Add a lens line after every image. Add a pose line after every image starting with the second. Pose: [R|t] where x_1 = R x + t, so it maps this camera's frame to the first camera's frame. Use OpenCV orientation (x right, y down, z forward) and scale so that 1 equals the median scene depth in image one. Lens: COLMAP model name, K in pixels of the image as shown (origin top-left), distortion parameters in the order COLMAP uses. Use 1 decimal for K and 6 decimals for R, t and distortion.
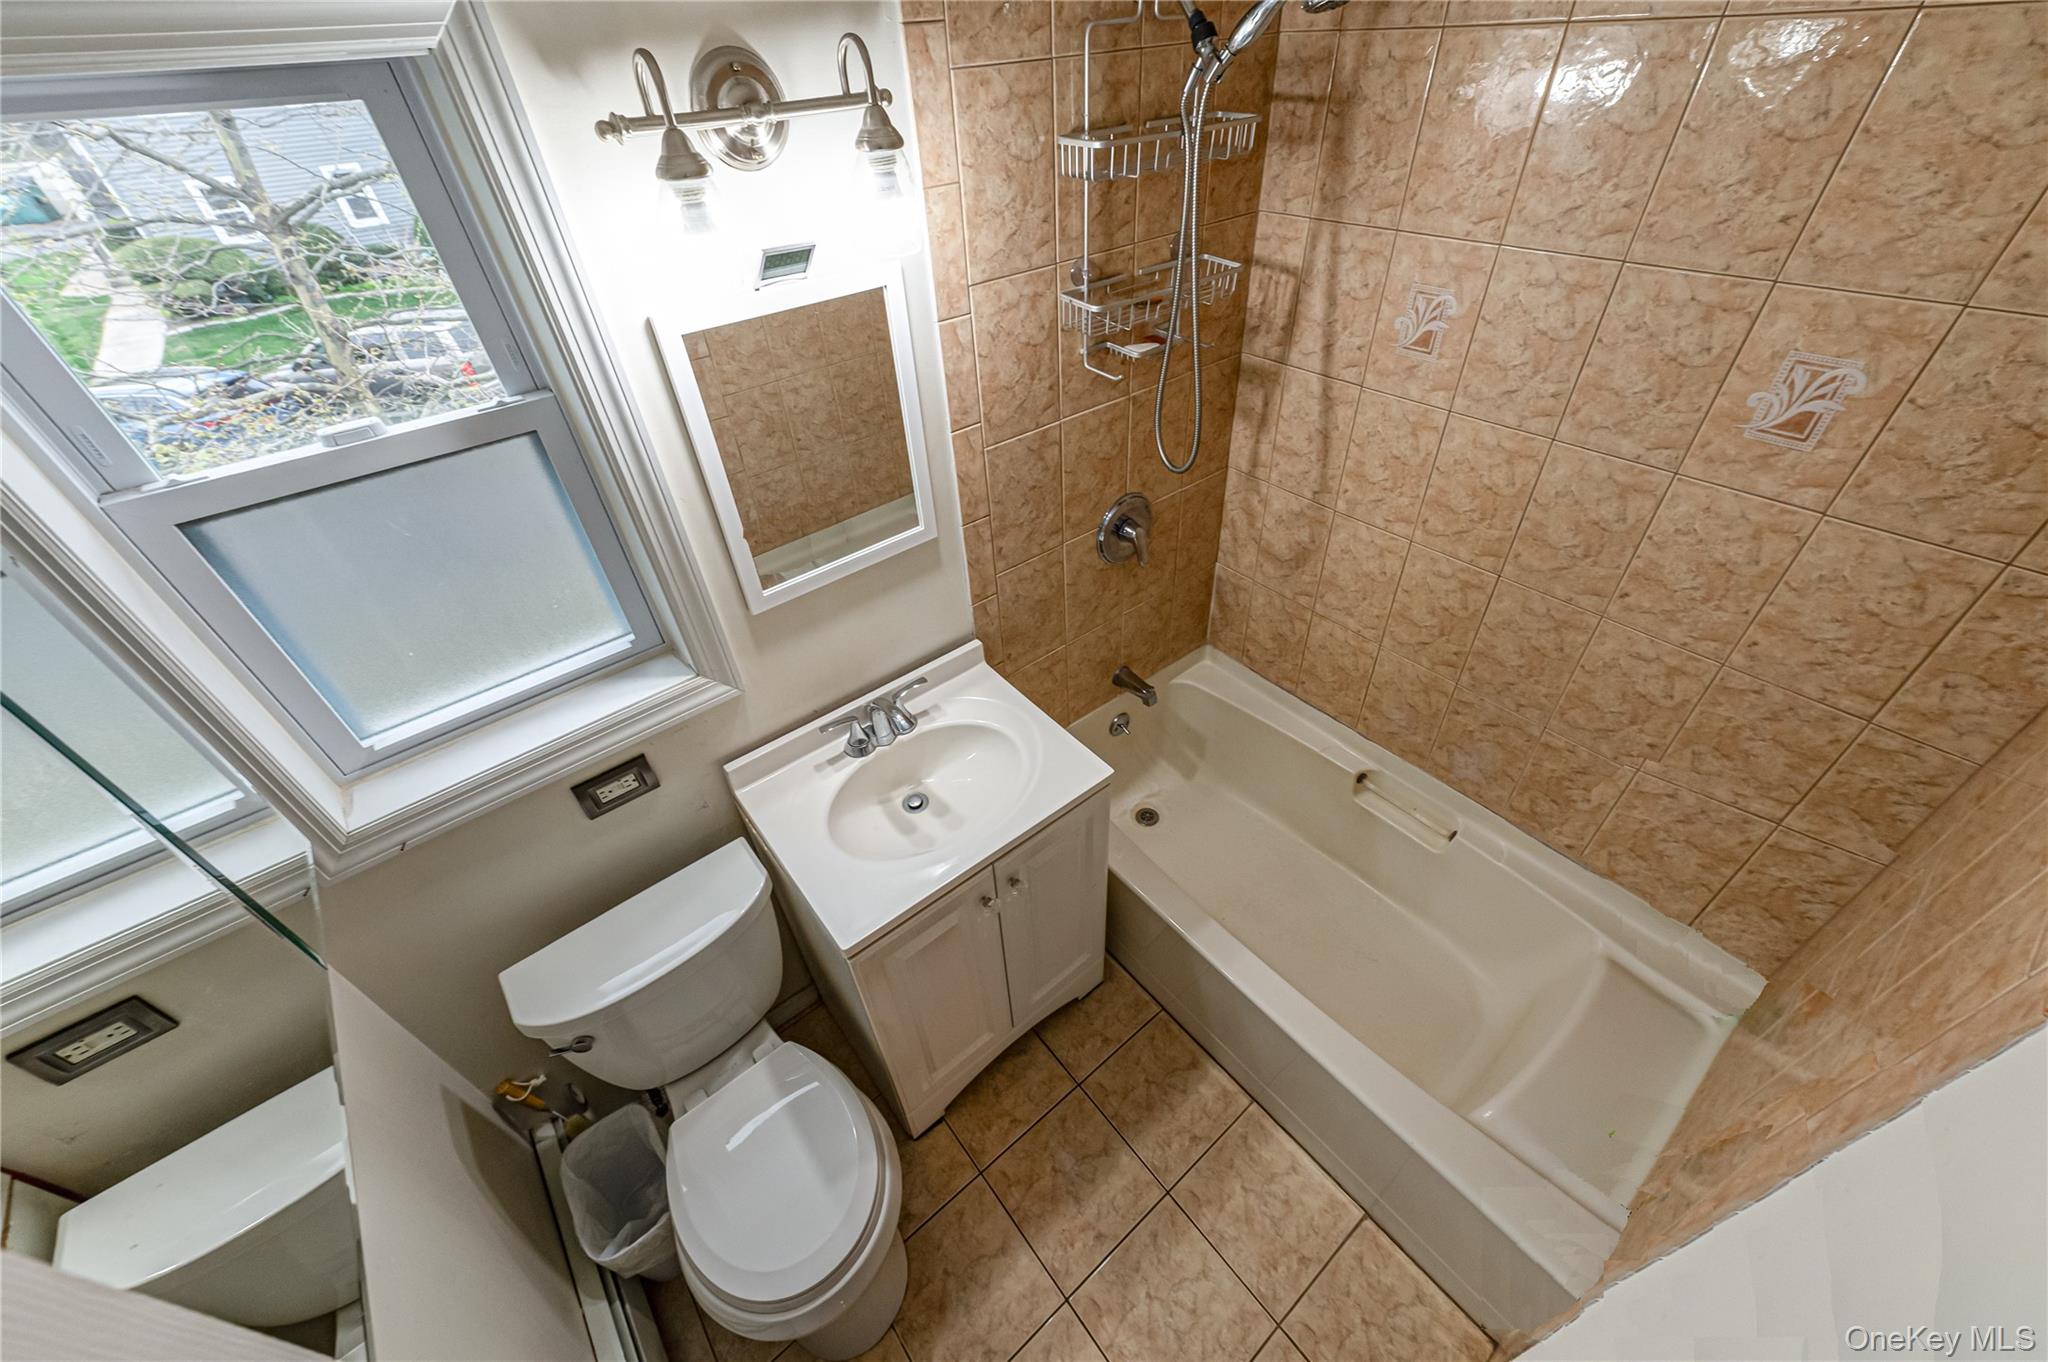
lens RADIAL K [[797.5, 0, 1032.5], [0, 797.5, 690.7], [0, 0, 1]] dist [0.016863, -0.000064]
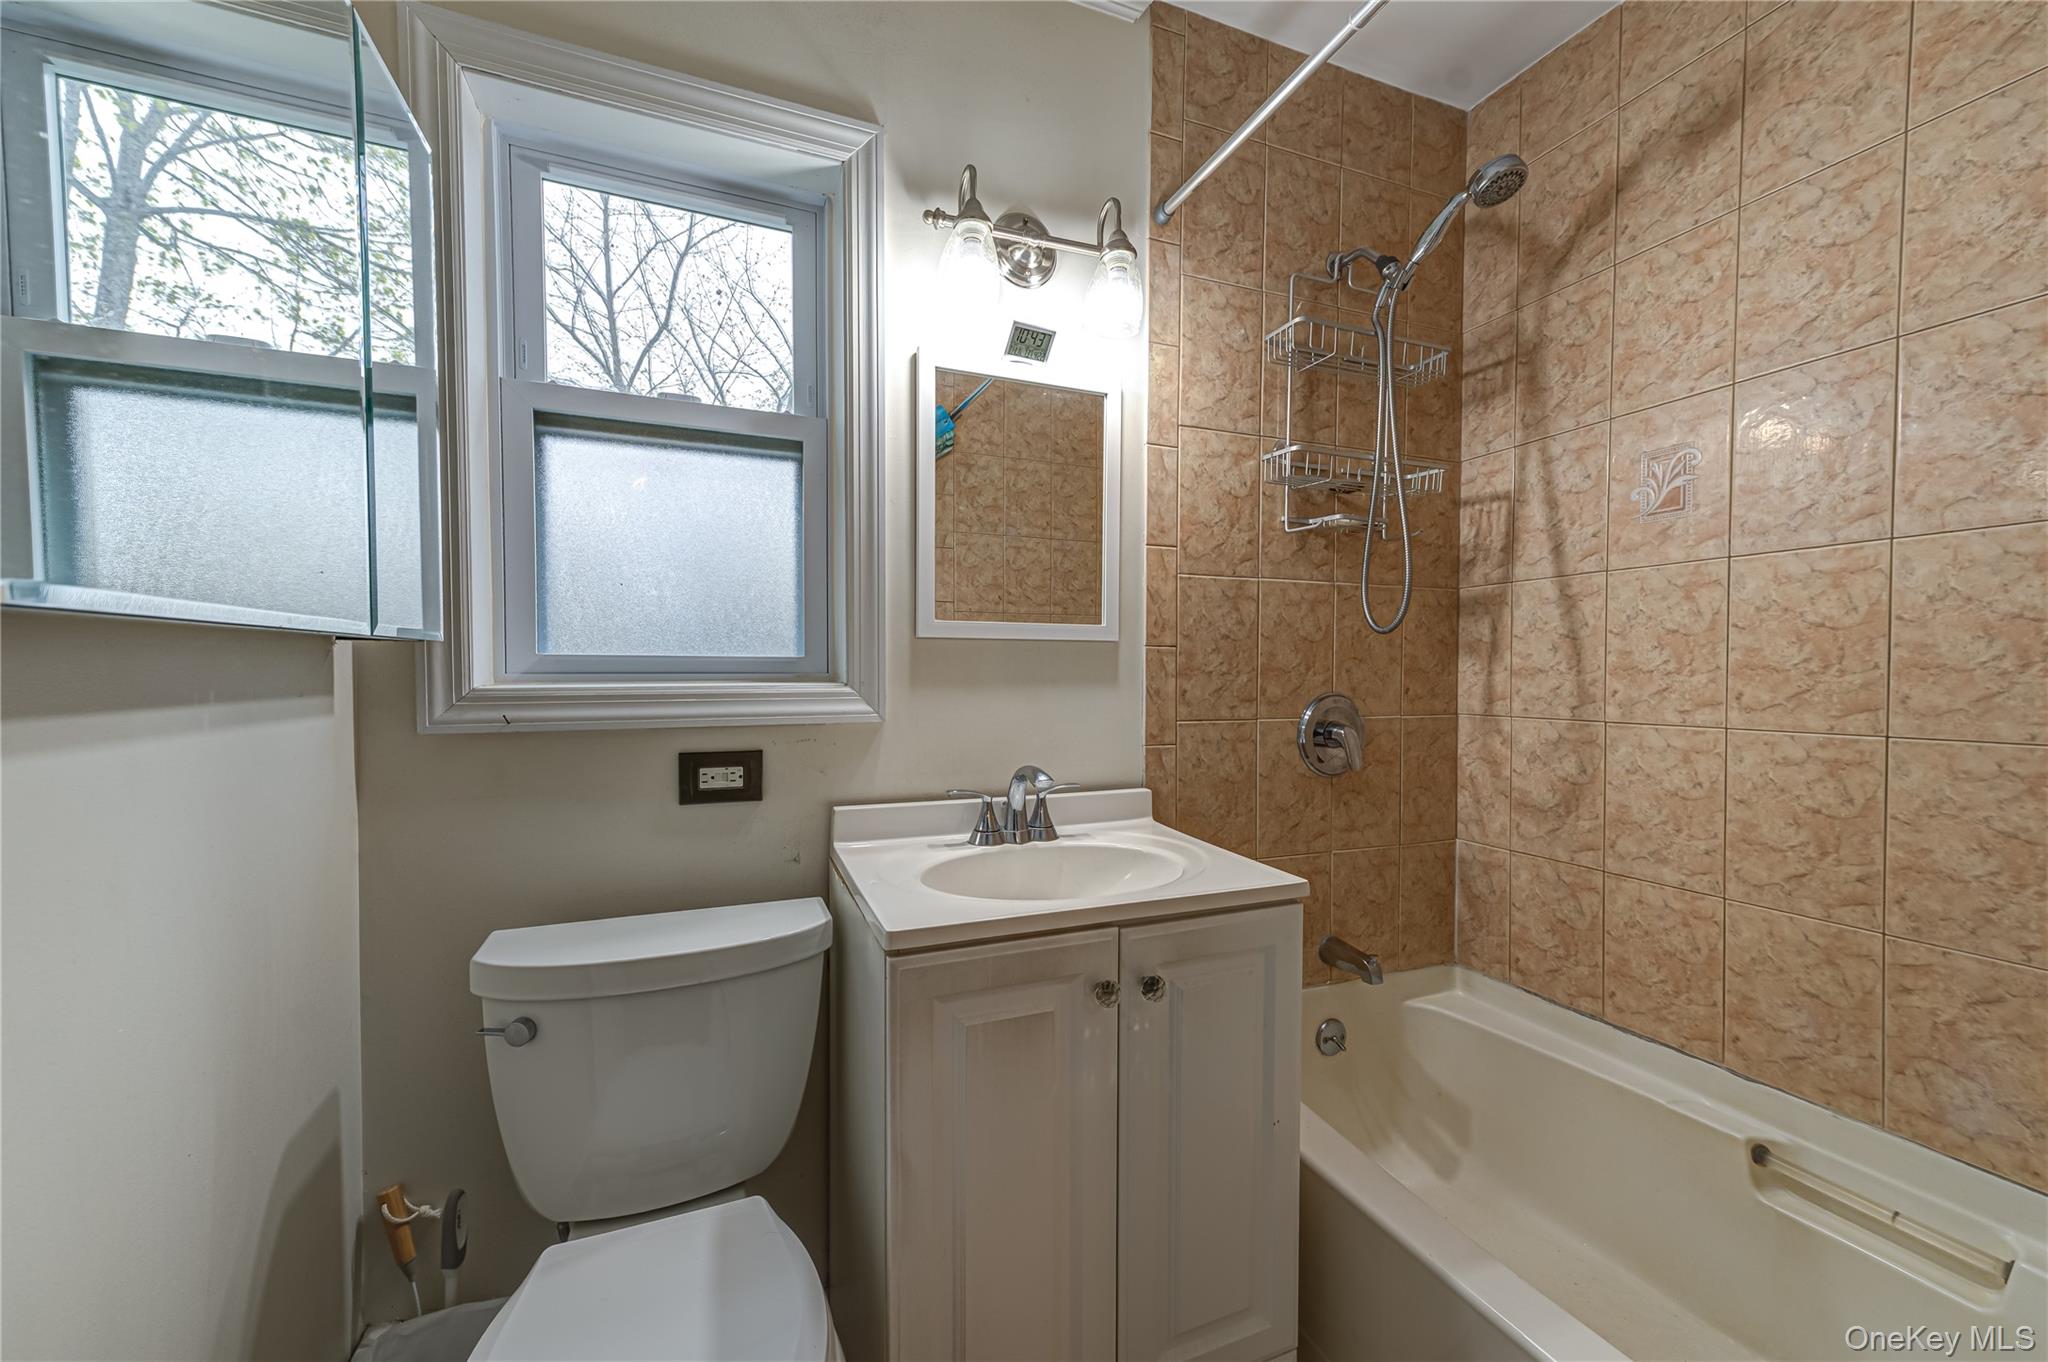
lens RADIAL K [[800.7, 0, 1024.0], [0, 800.7, 681.0], [0, 0, 1]] dist [0.015378, 0.000175]
pose [[0.954510, 0.056971, -0.292686, 0.052881], [-0.229292, 0.767741, -0.598330, 0.408185], [0.190620, 0.638222, 0.745880, 0.263213]]
